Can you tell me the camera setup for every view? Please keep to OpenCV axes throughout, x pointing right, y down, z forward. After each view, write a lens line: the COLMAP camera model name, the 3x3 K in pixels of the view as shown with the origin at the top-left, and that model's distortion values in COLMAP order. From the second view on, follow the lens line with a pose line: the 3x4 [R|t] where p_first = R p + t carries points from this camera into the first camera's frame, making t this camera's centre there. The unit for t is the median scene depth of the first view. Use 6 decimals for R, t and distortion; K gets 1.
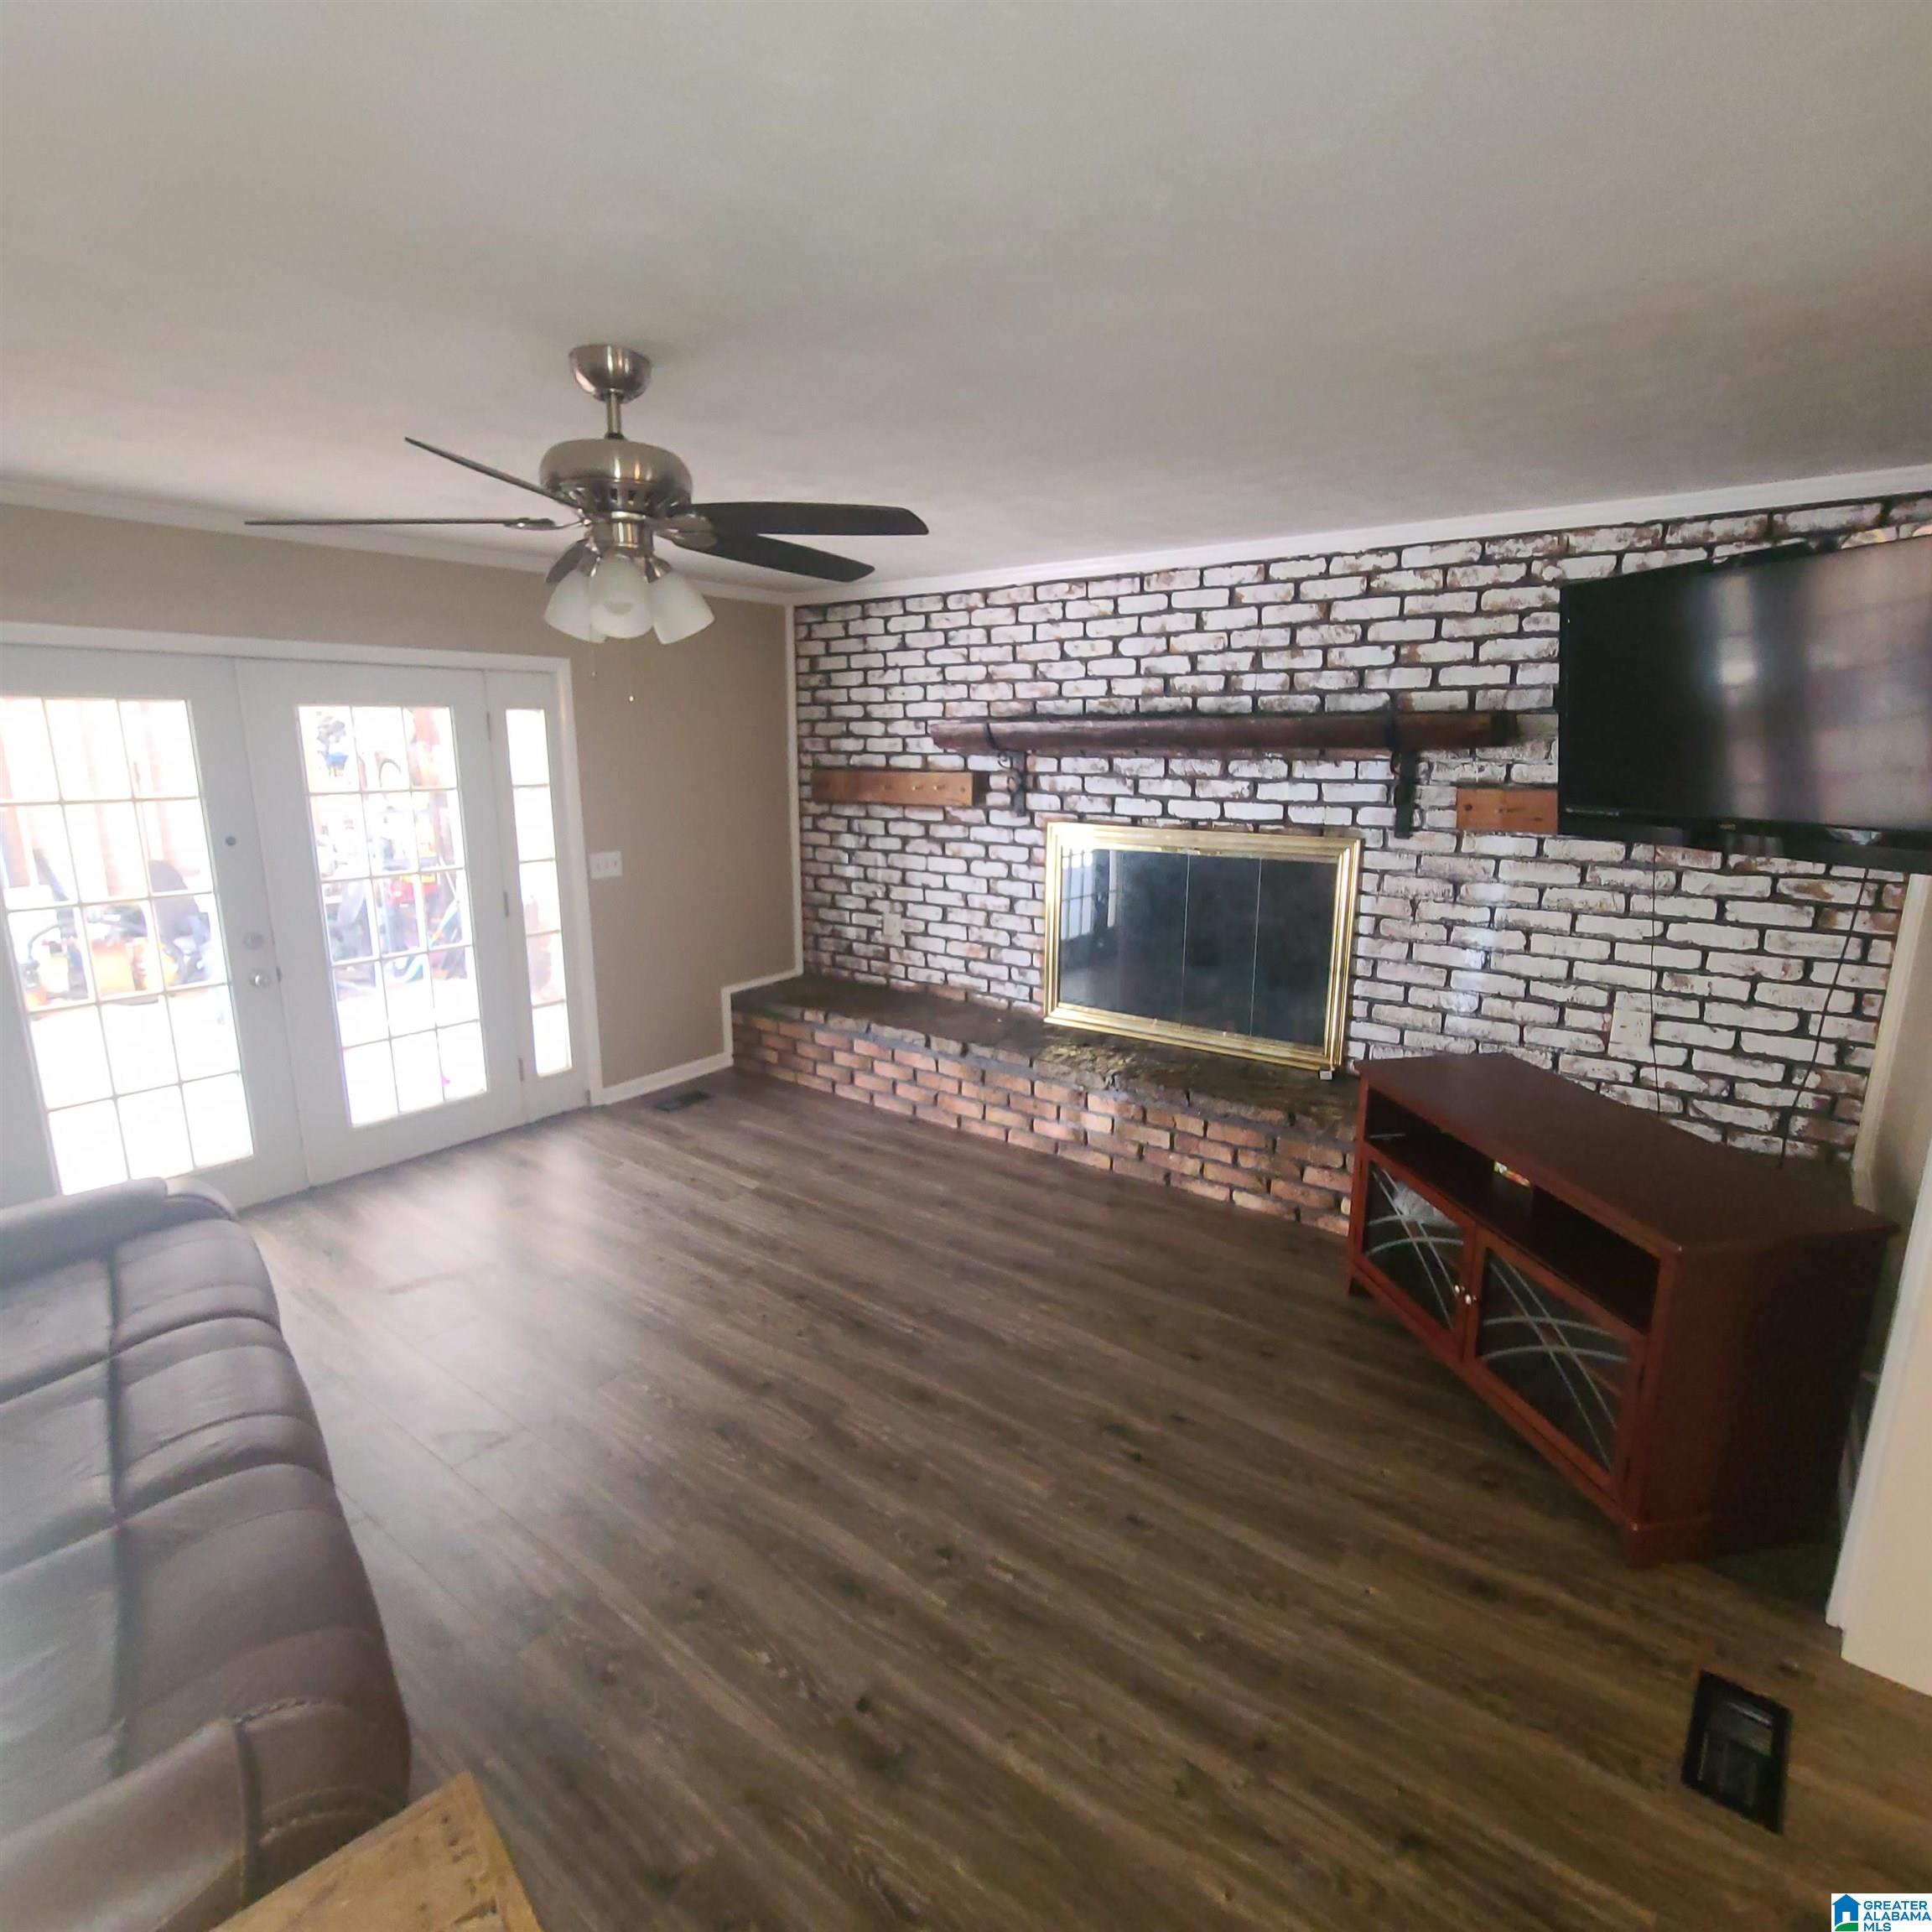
lens RADIAL K [[1049.9, 0, 951.2], [0, 1049.9, 971.4], [0, 0, 1]] dist [0.001342, -0.000364]
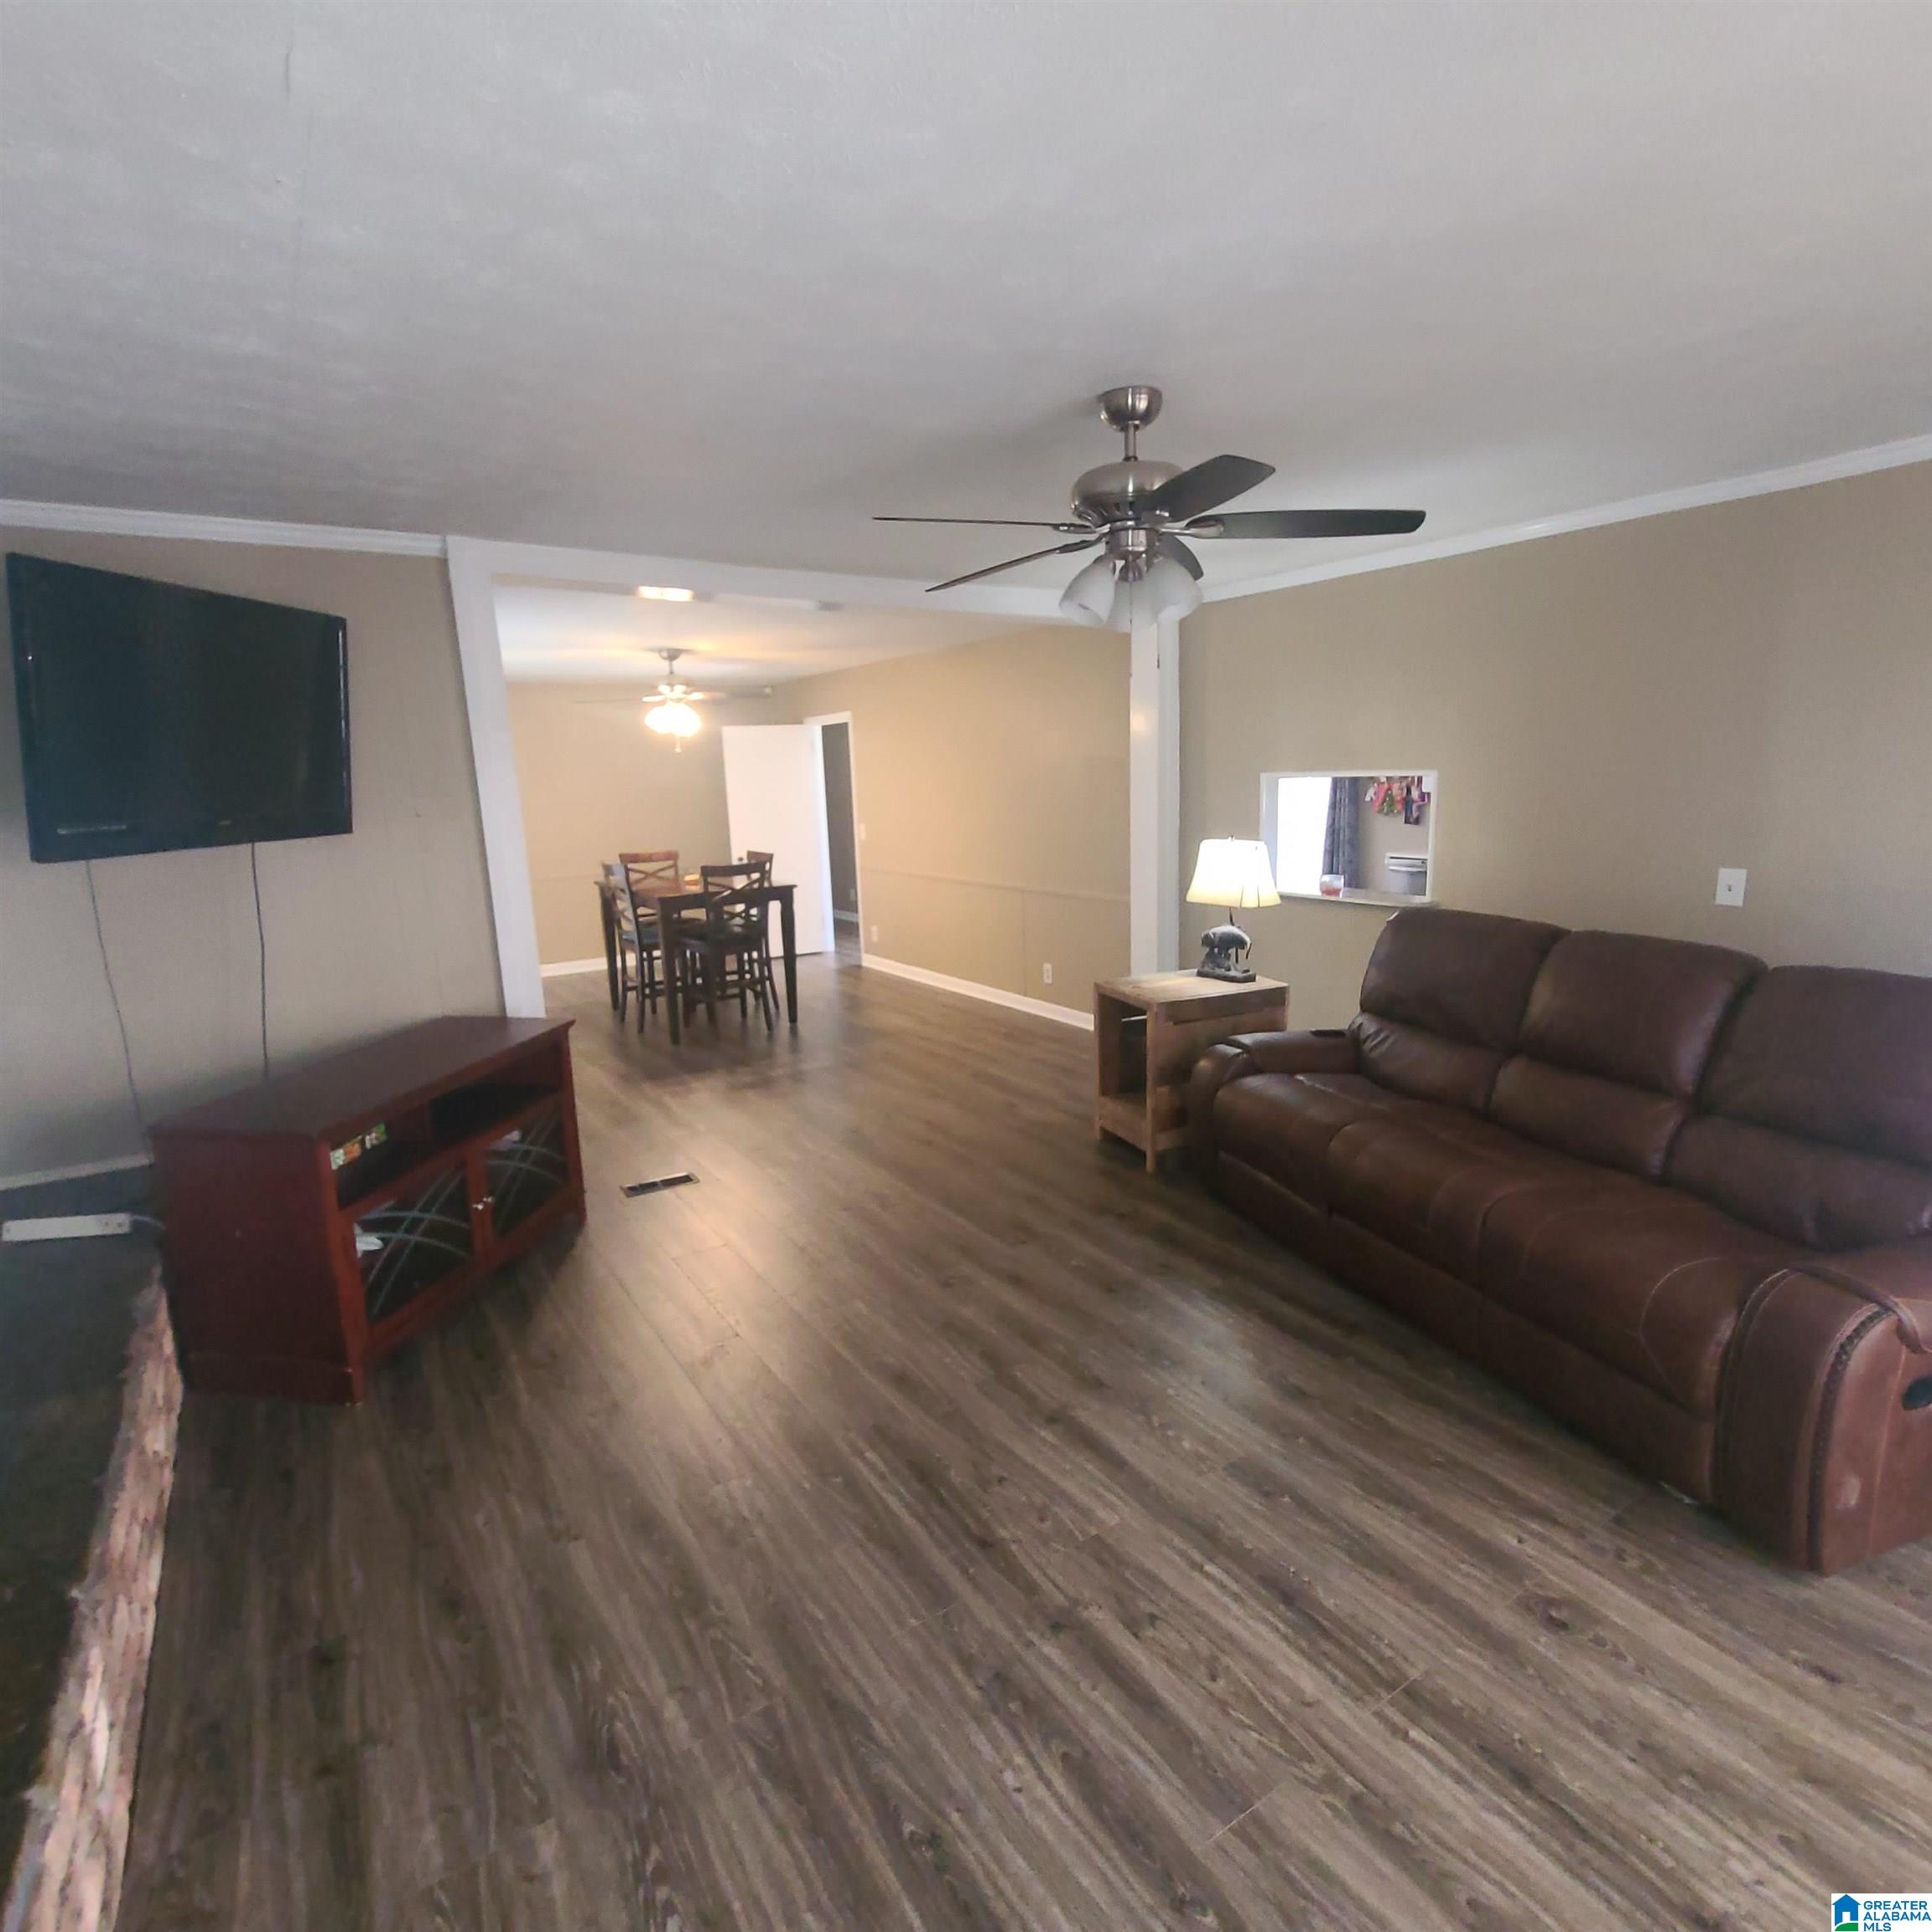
lens RADIAL K [[1055.5, 0, 960.2], [0, 1055.5, 974.9], [0, 0, 1]] dist [0.006031, -0.006640]
pose [[-0.944915, -0.033027, 0.325645, -0.250034], [0.101726, 0.915995, 0.388077, -0.209638], [-0.311107, 0.399827, -0.862178, 1.073756]]
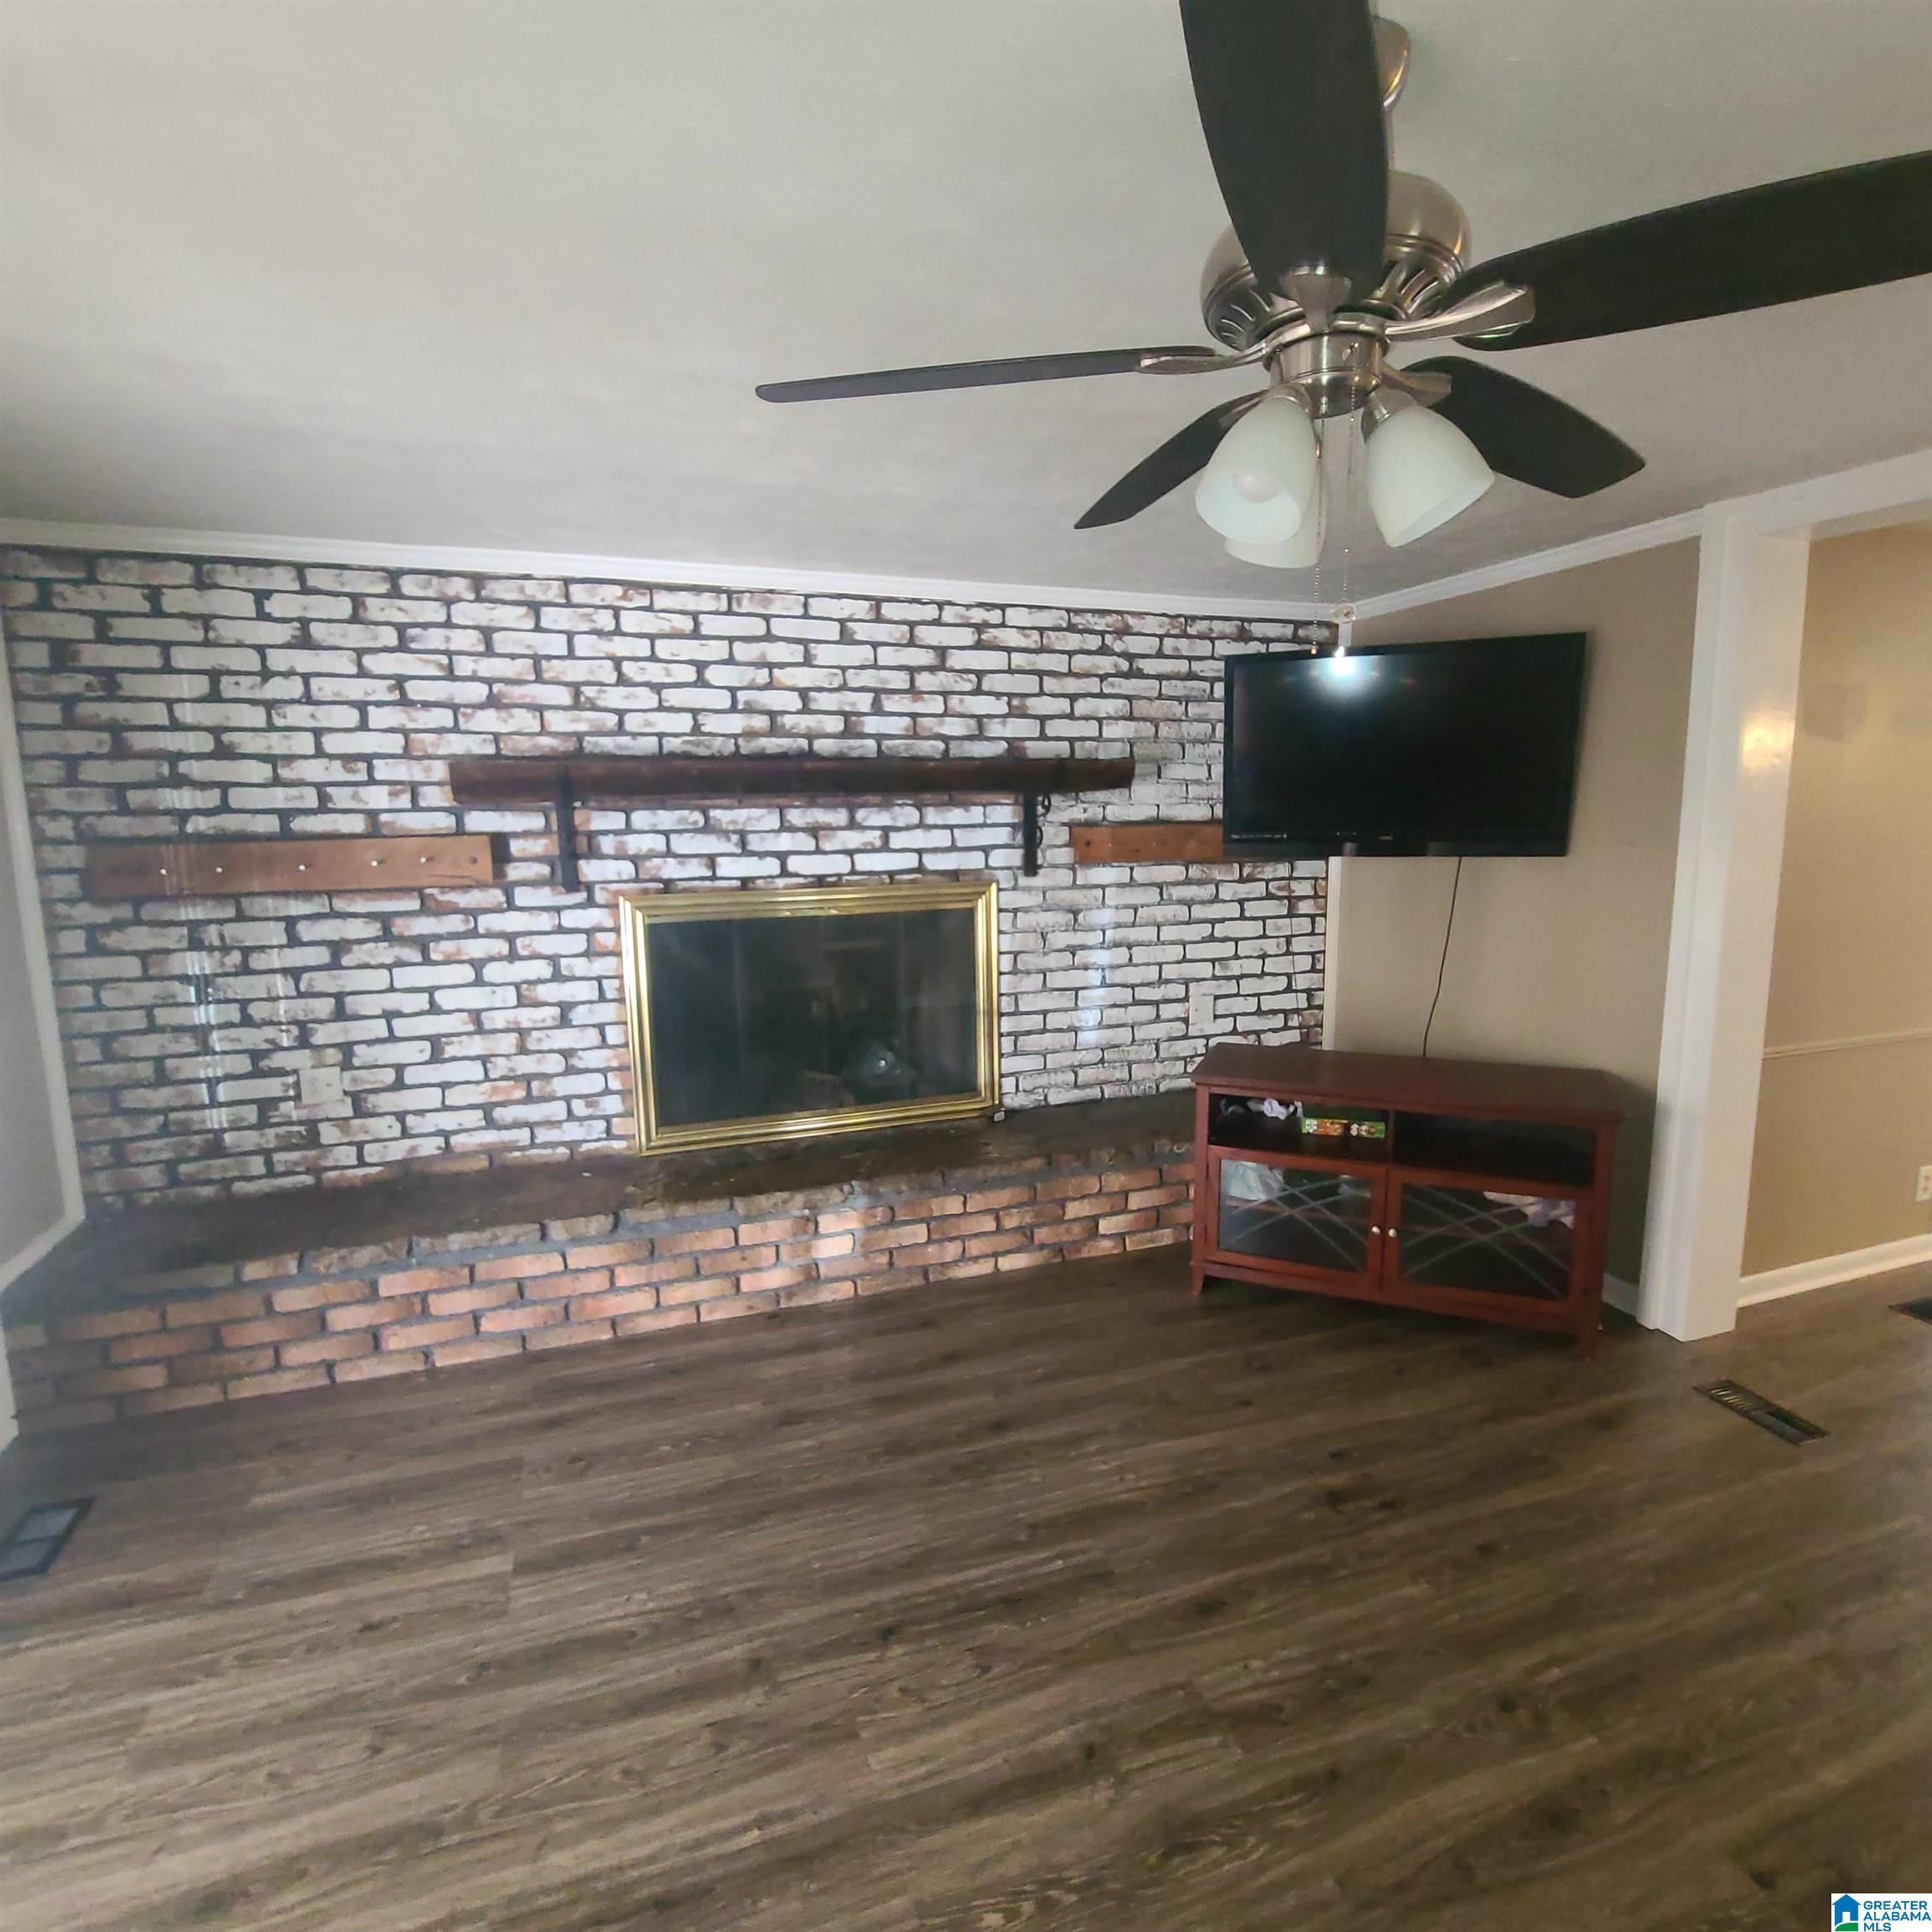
lens RADIAL K [[1055.5, 0, 960.2], [0, 1055.5, 974.9], [0, 0, 1]] dist [0.006031, -0.006640]
pose [[0.542960, -0.134128, 0.828977, -0.443156], [0.196418, 0.980064, 0.029925, -0.065466], [-0.816464, 0.146578, 0.558481, 0.412709]]
